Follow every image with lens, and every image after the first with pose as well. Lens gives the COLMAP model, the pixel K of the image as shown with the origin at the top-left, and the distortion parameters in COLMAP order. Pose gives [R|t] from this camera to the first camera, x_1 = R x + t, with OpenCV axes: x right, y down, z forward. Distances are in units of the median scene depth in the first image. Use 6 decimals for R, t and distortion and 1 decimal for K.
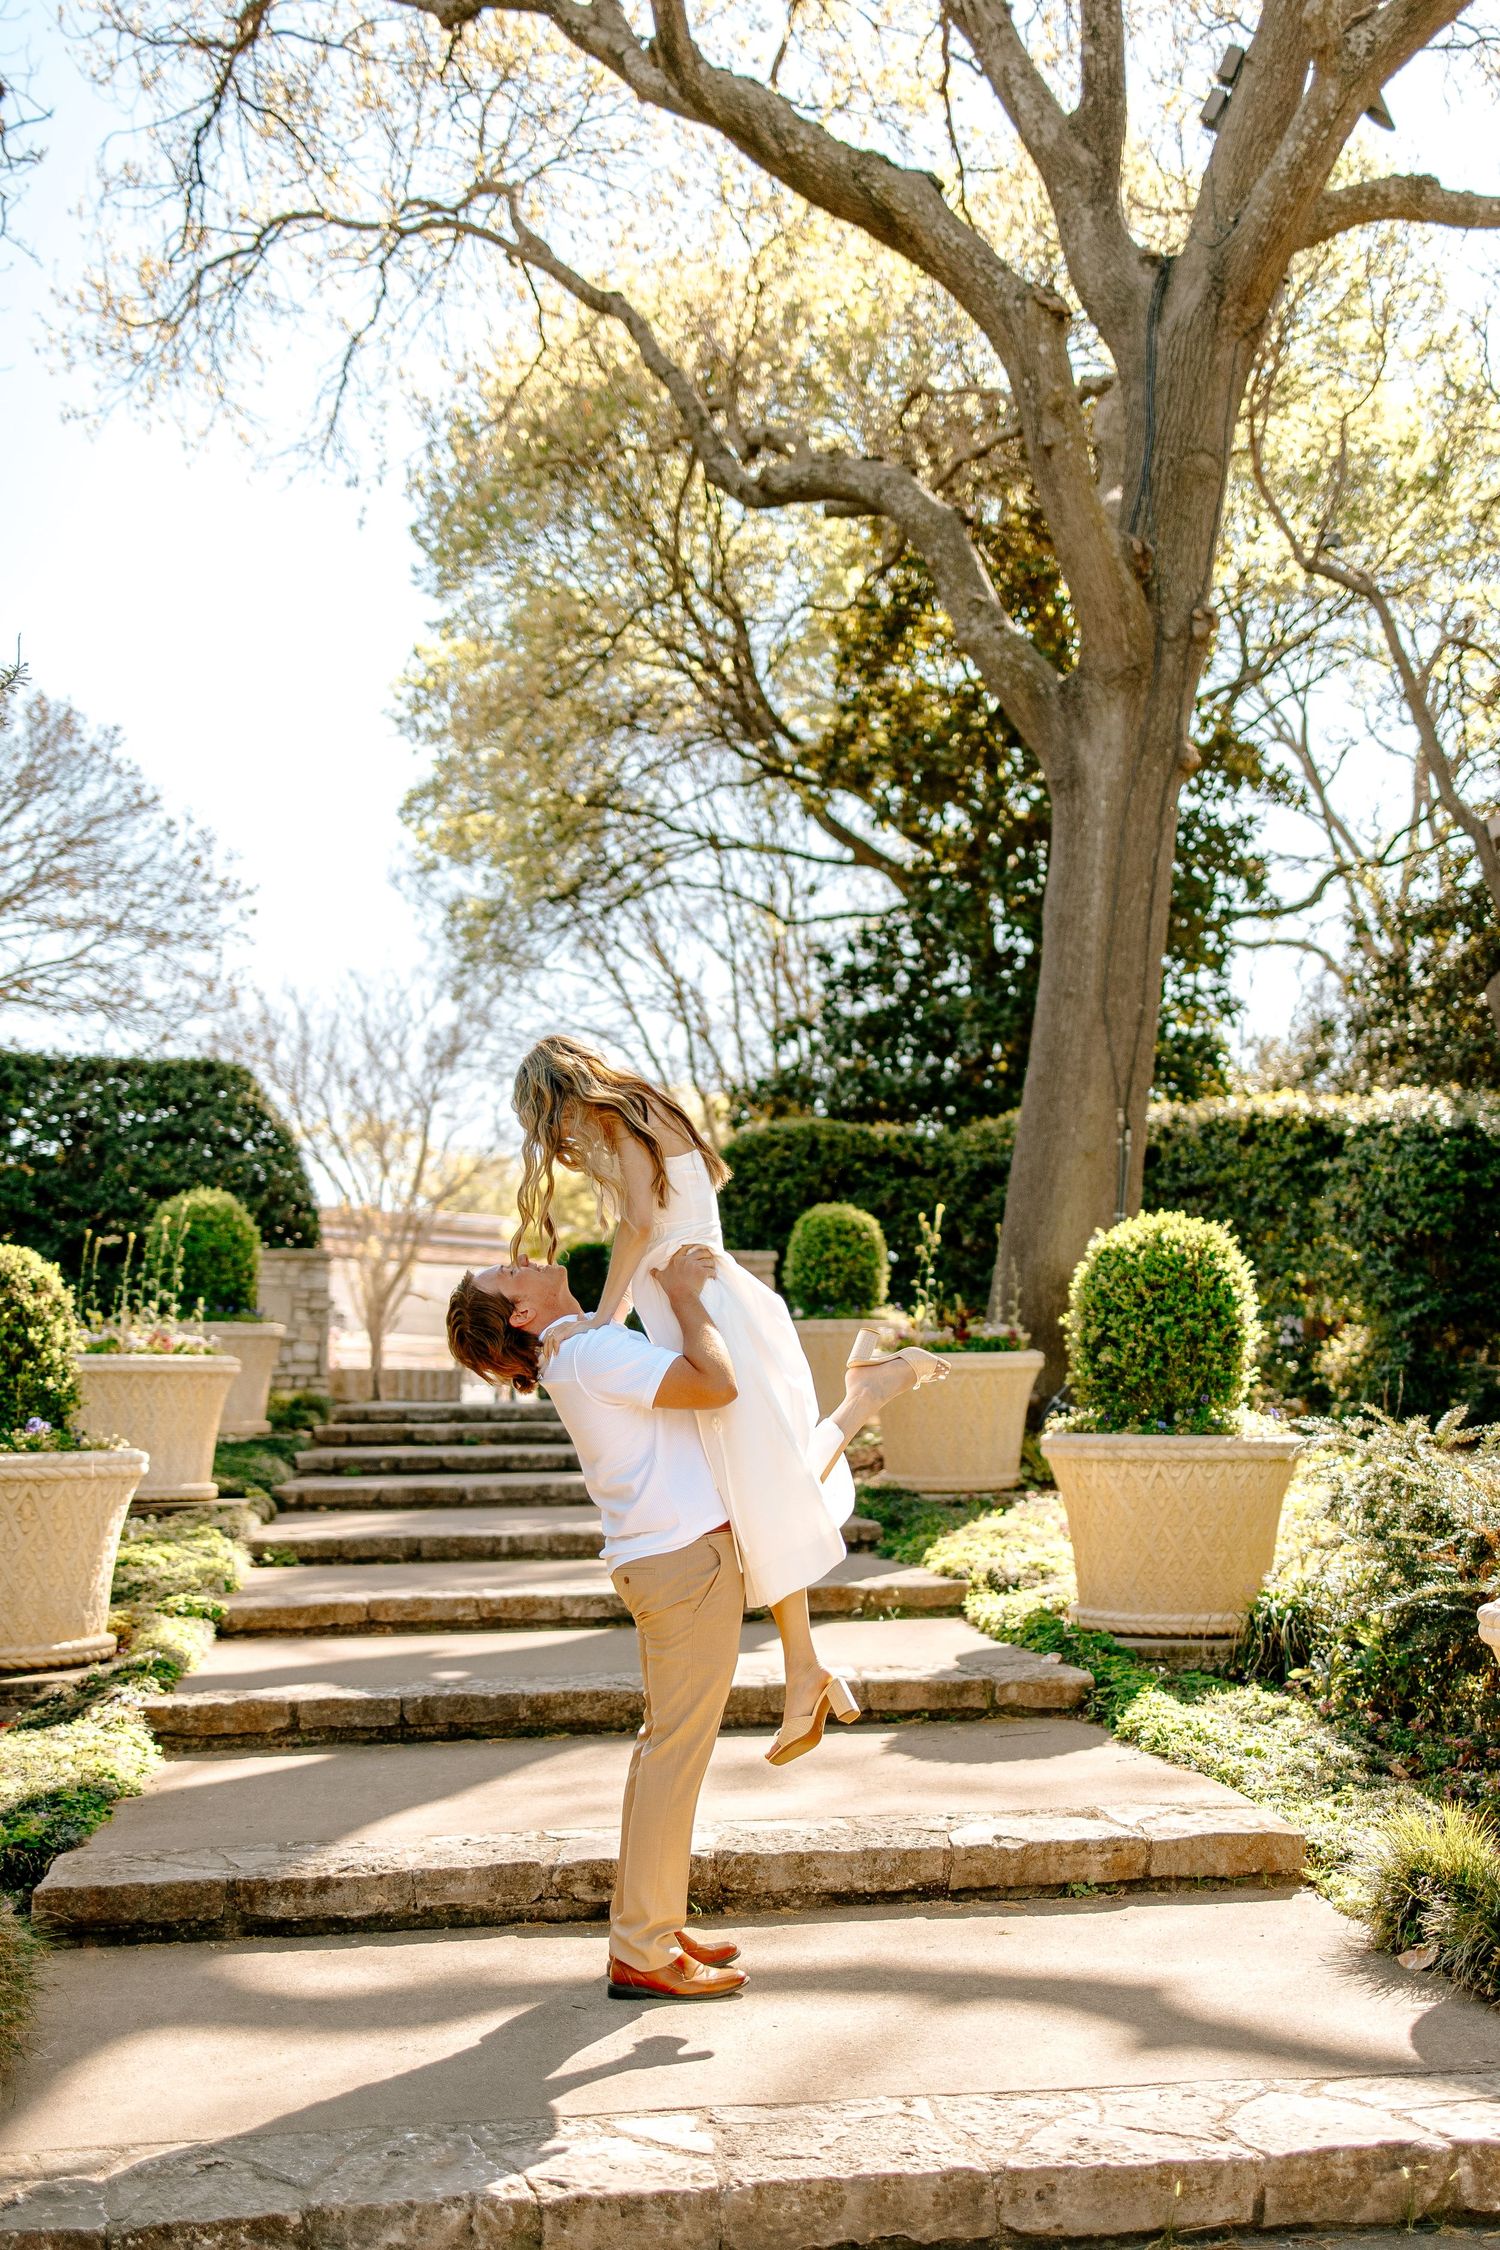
lens RADIAL K [[2434.1, 0, 750.0], [0, 2434.1, 1125.0], [0, 0, 1]] dist [0.138924, -0.006872]
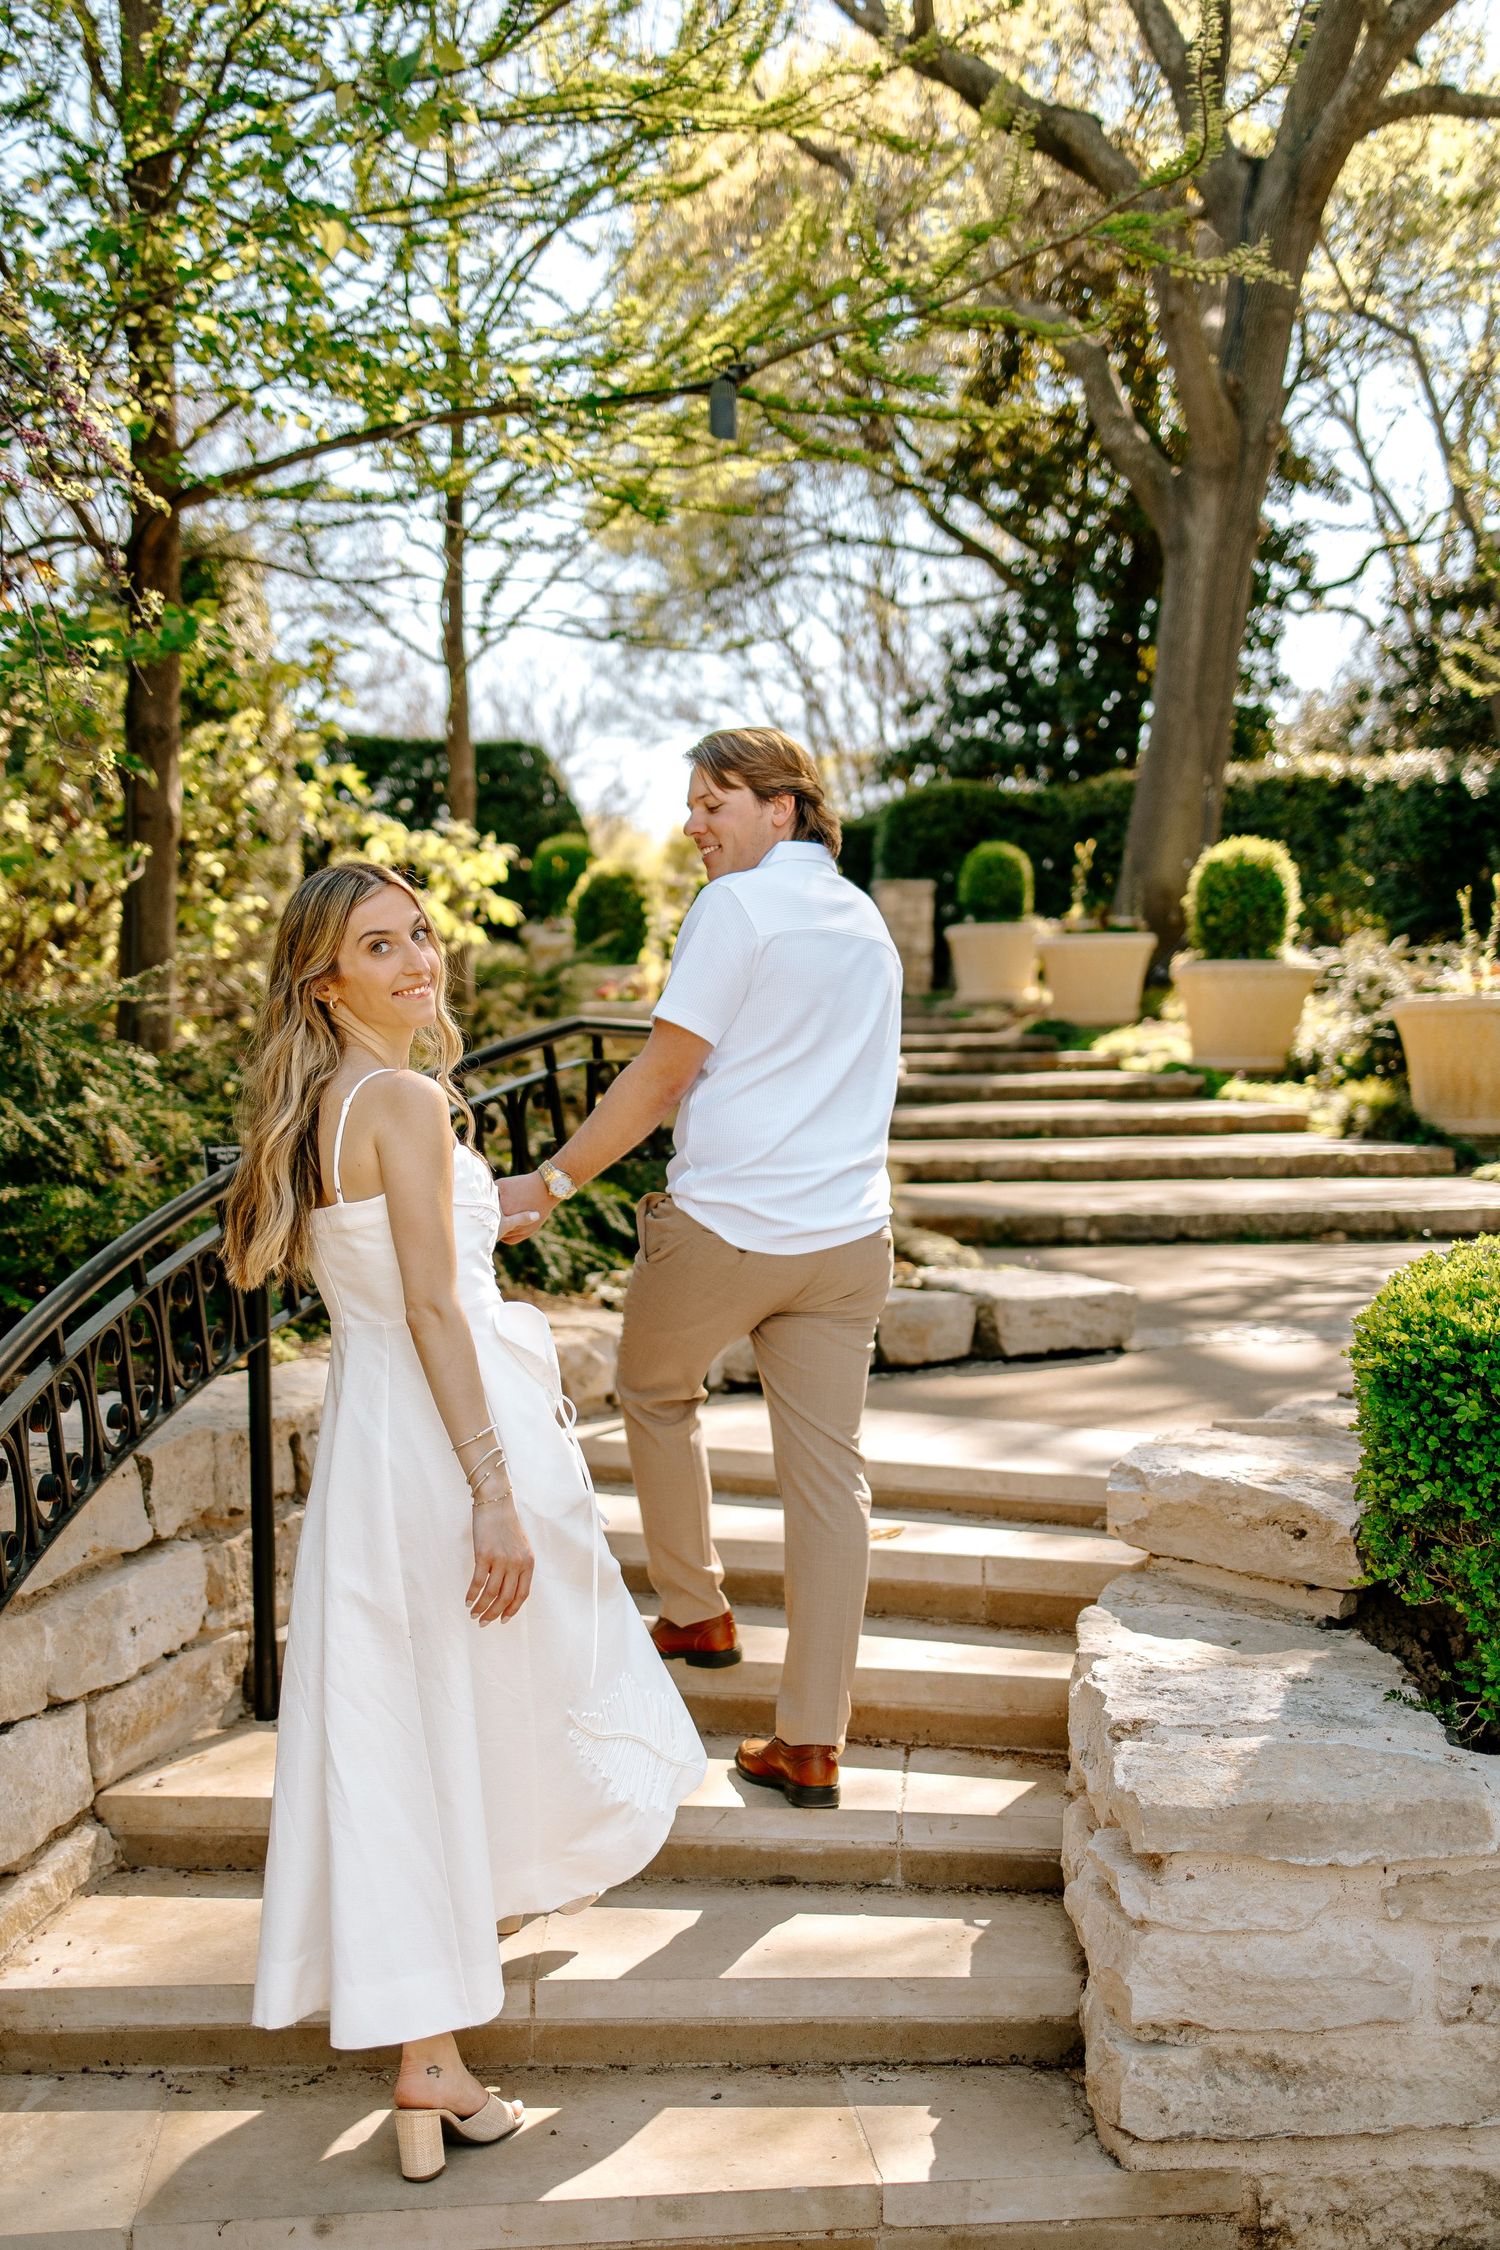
lens RADIAL K [[2434.1, 0, 750.0], [0, 2434.1, 1125.0], [0, 0, 1]] dist [0.138924, -0.006872]
pose [[0.999921, -0.000456, -0.012595, -0.053583], [0.002205, 0.990257, 0.139234, -0.001553], [0.012408, -0.139250, 0.990179, -0.251941]]
